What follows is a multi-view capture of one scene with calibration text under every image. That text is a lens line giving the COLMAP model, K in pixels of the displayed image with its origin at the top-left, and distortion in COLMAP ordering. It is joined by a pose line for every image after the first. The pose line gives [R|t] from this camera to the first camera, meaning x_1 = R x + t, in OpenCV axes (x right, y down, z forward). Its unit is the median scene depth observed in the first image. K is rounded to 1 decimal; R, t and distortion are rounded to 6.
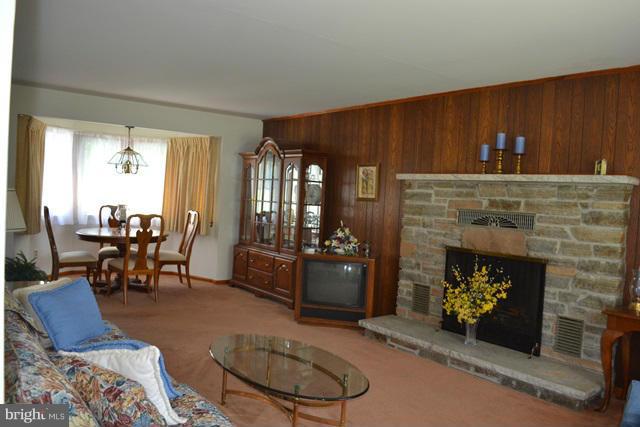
lens RADIAL K [[512.8, 0, 319.6], [0, 512.8, 215.0], [0, 0, 1]] dist [-0.070112, -0.000689]
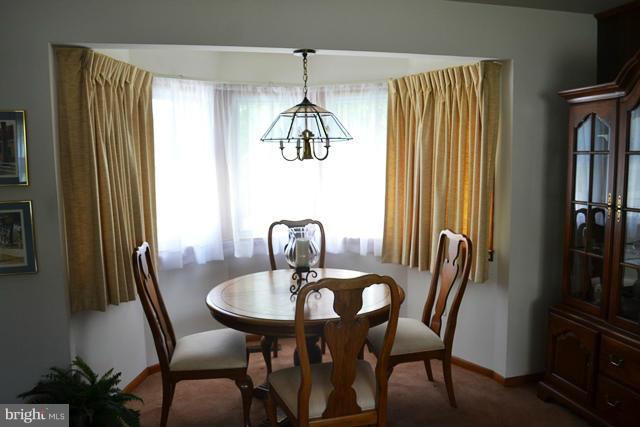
lens RADIAL K [[512.8, 0, 319.6], [0, 512.8, 215.0], [0, 0, 1]] dist [-0.070112, -0.000689]
pose [[0.916487, -0.024113, -0.399337, -0.160084], [0.048936, 0.997443, 0.052082, -0.047188], [0.397060, -0.067275, 0.915324, 0.495034]]
